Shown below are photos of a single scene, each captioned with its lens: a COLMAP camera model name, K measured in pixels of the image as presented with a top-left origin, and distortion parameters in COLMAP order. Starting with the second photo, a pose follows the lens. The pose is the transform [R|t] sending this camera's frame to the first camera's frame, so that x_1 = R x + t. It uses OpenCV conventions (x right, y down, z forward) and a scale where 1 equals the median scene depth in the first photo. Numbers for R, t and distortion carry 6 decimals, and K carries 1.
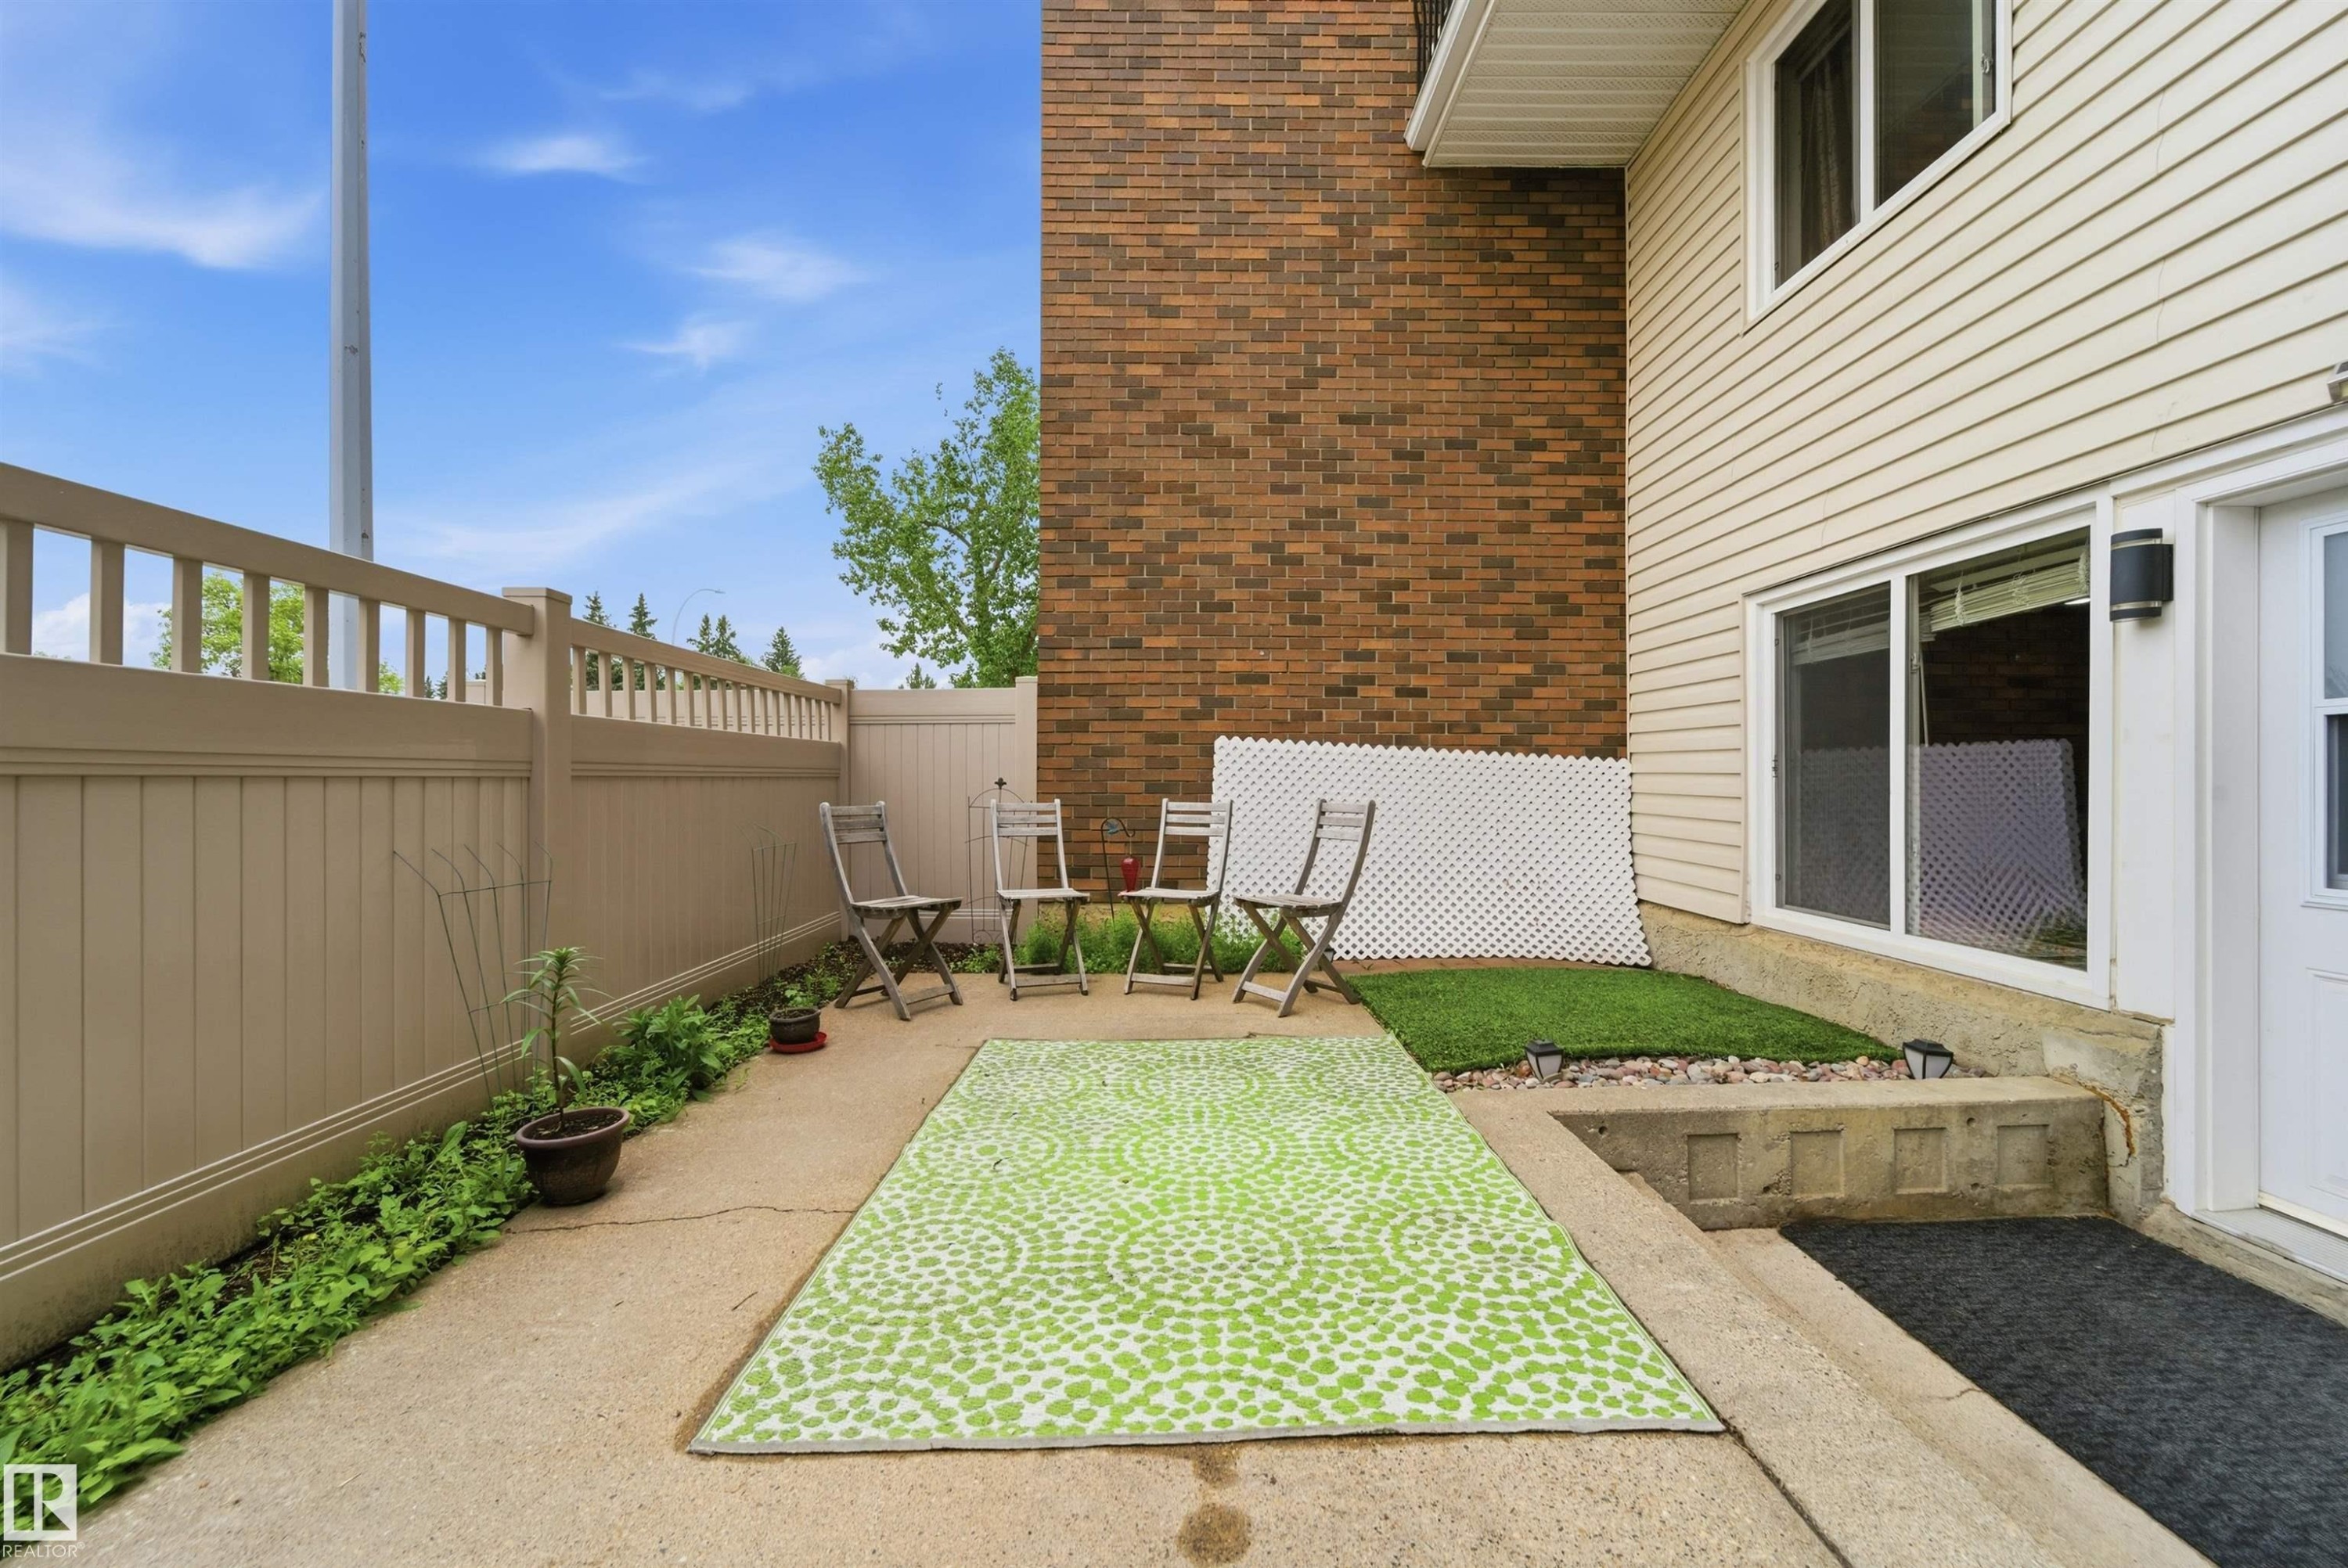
lens RADIAL K [[963.0, 0, 1196.9], [0, 963.0, 780.1], [0, 0, 1]] dist [-0.021541, 0.014157]
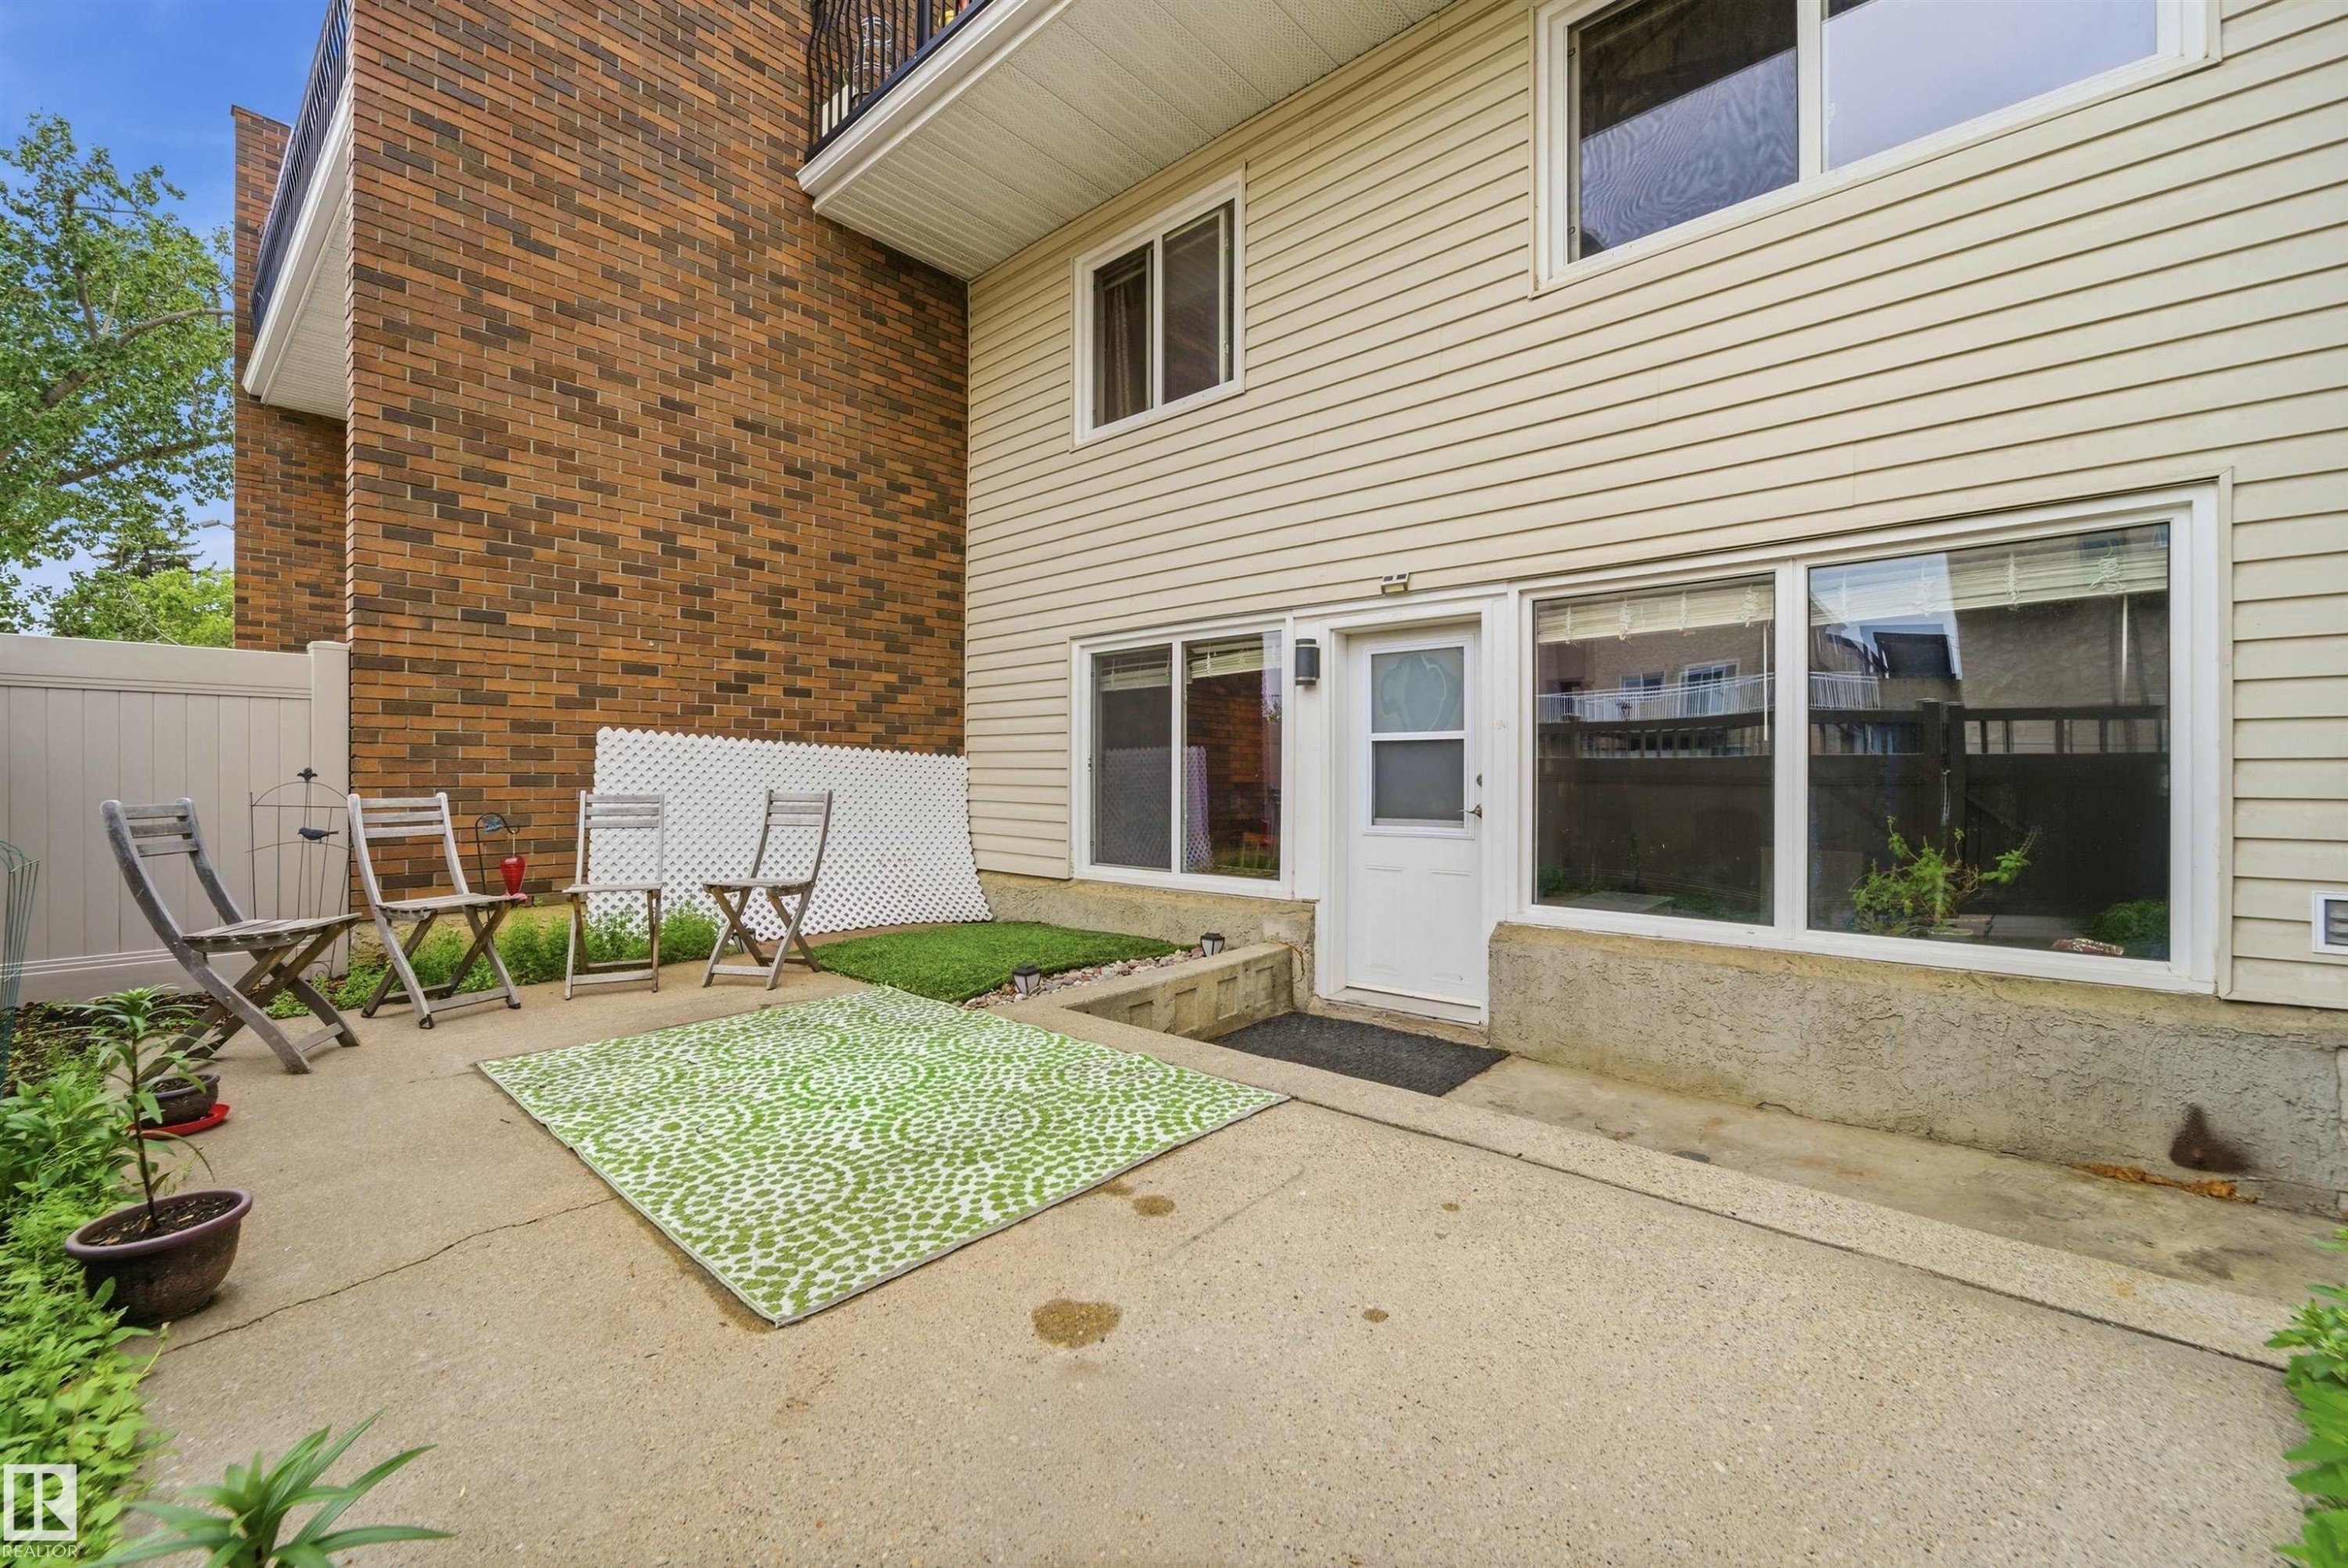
lens RADIAL K [[949.7, 0, 1181.0], [0, 949.7, 777.9], [0, 0, 1]] dist [-0.002764, -0.001055]
pose [[0.685563, -0.002436, 0.728010, -0.270878], [0.000573, 0.999996, 0.002806, 0.002499], [-0.728013, -0.001507, 0.685561, -0.047379]]
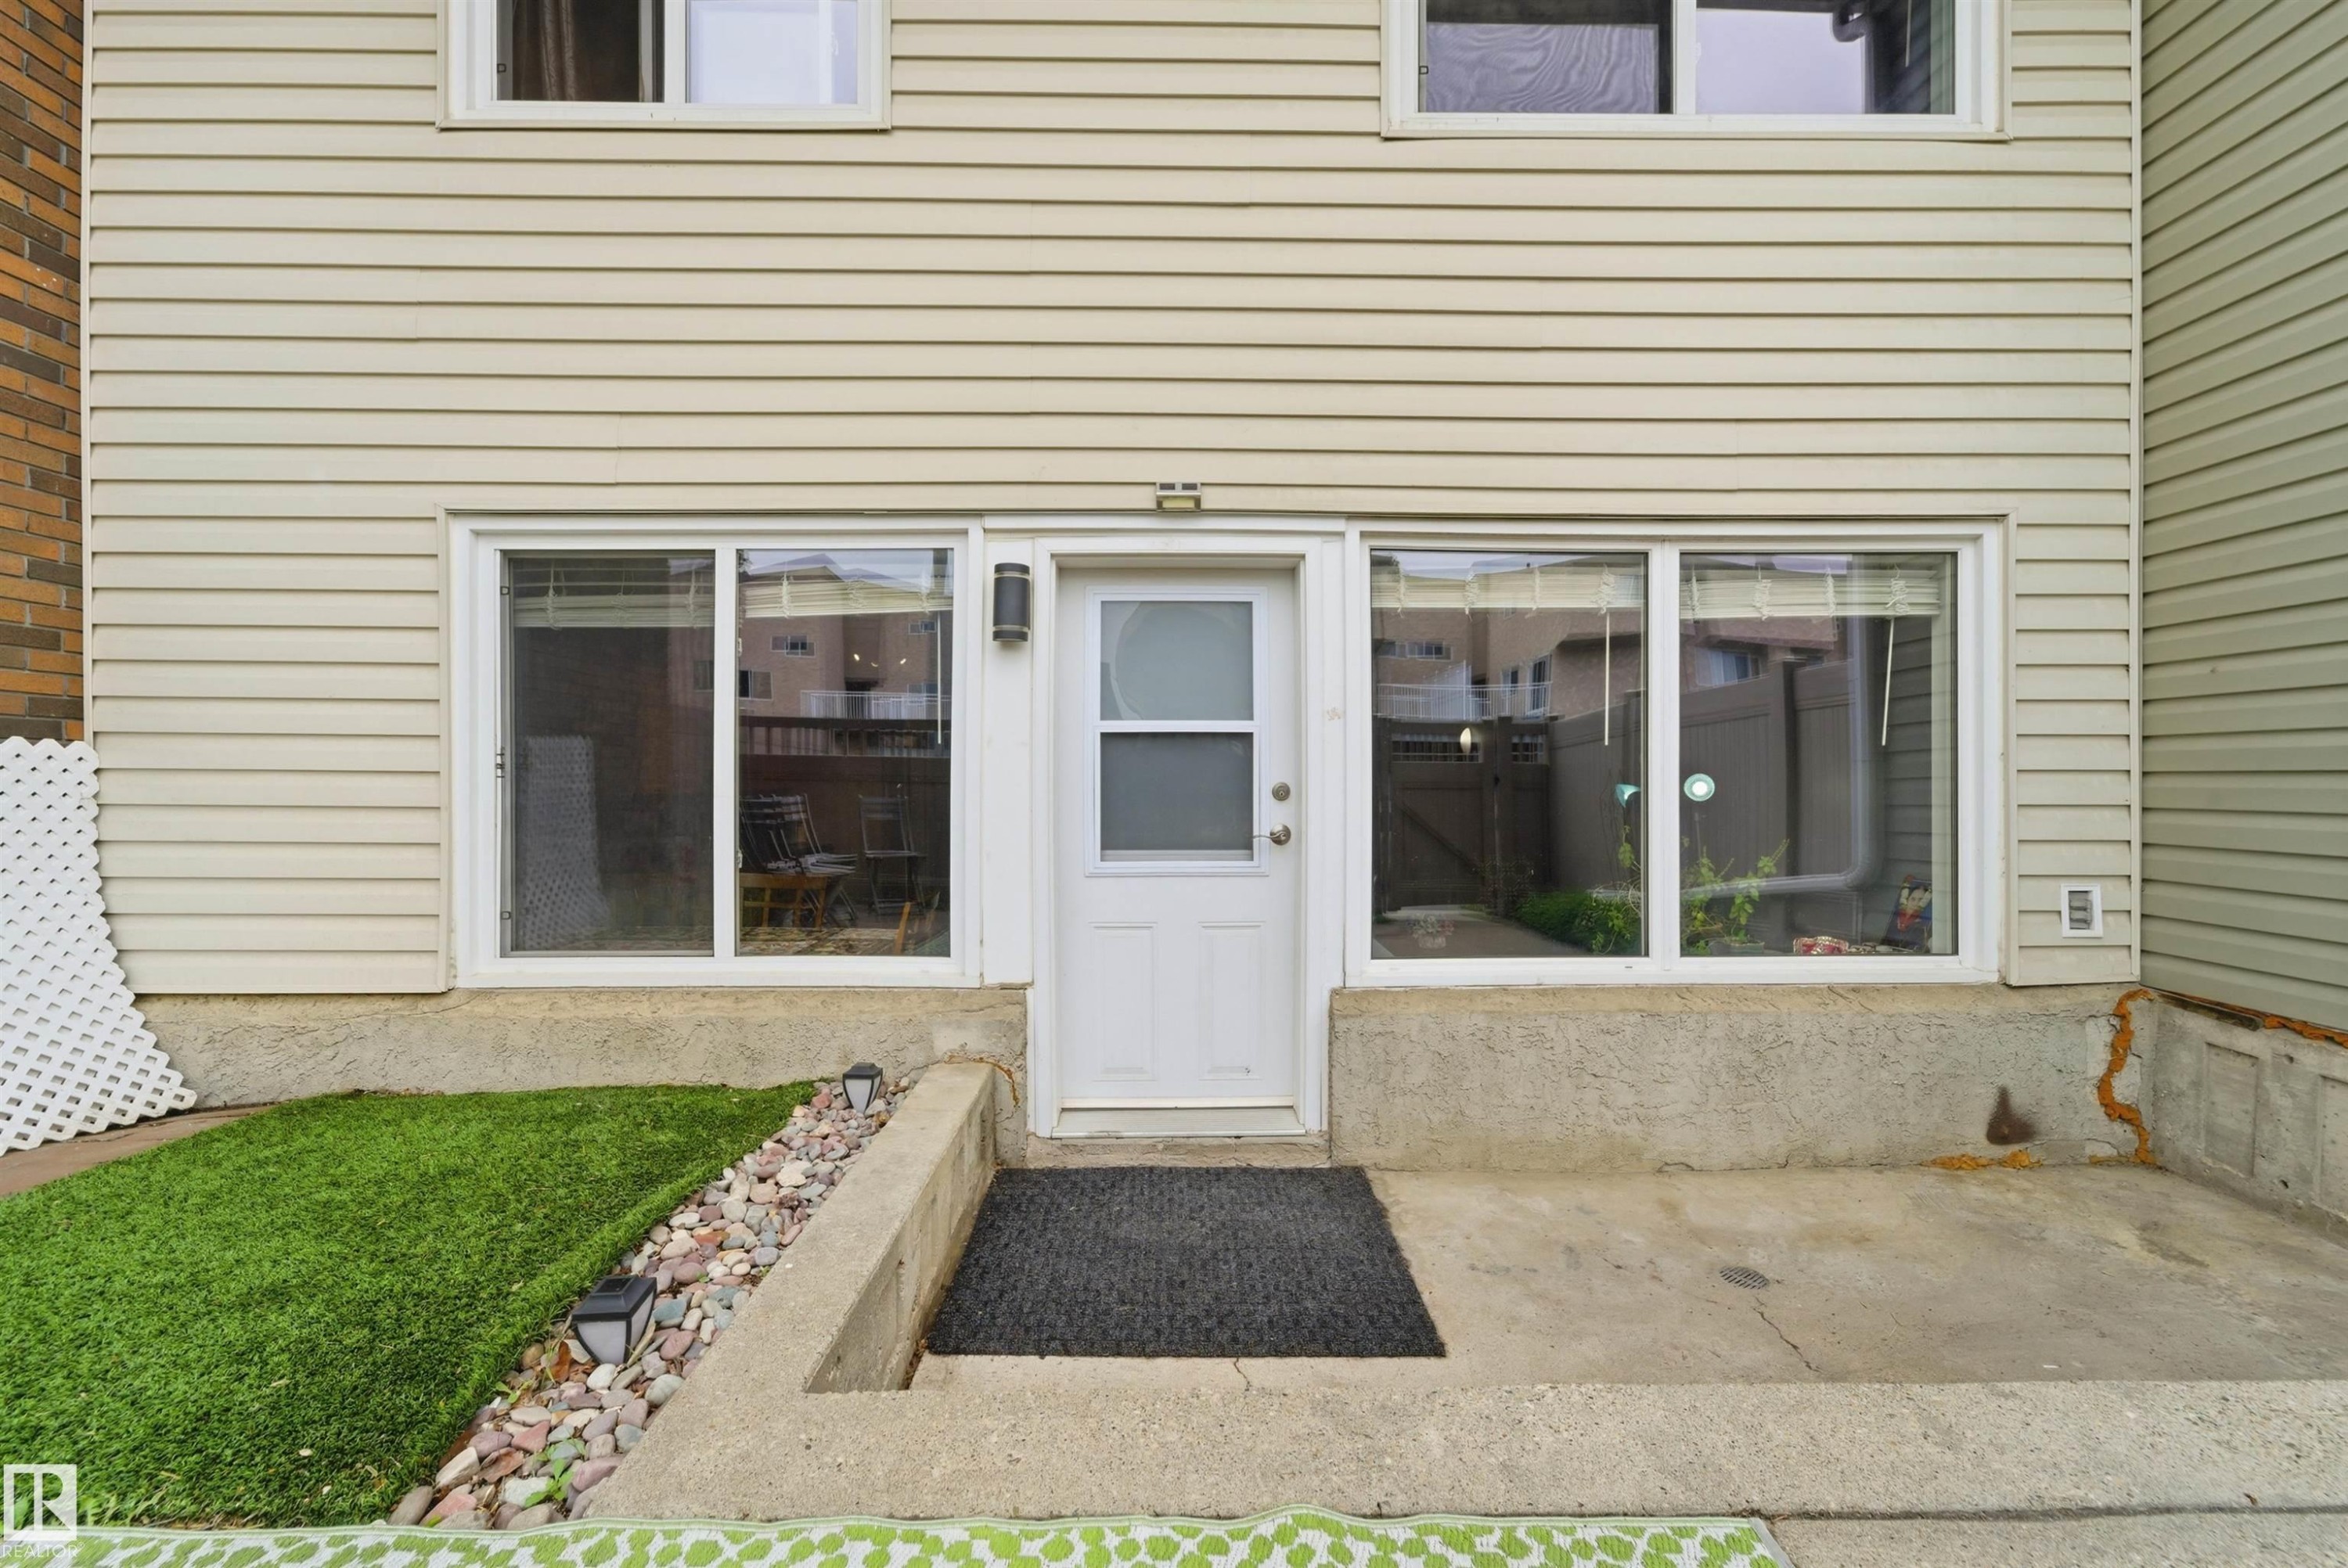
lens RADIAL K [[950.9, 0, 1174.2], [0, 950.9, 790.0], [0, 0, 1]] dist [-0.019684, 0.009714]
pose [[0.016625, -0.006377, 0.999841, -0.081829], [0.001032, 0.999979, 0.006360, 0.001879], [-0.999861, 0.000926, 0.016631, 0.398427]]
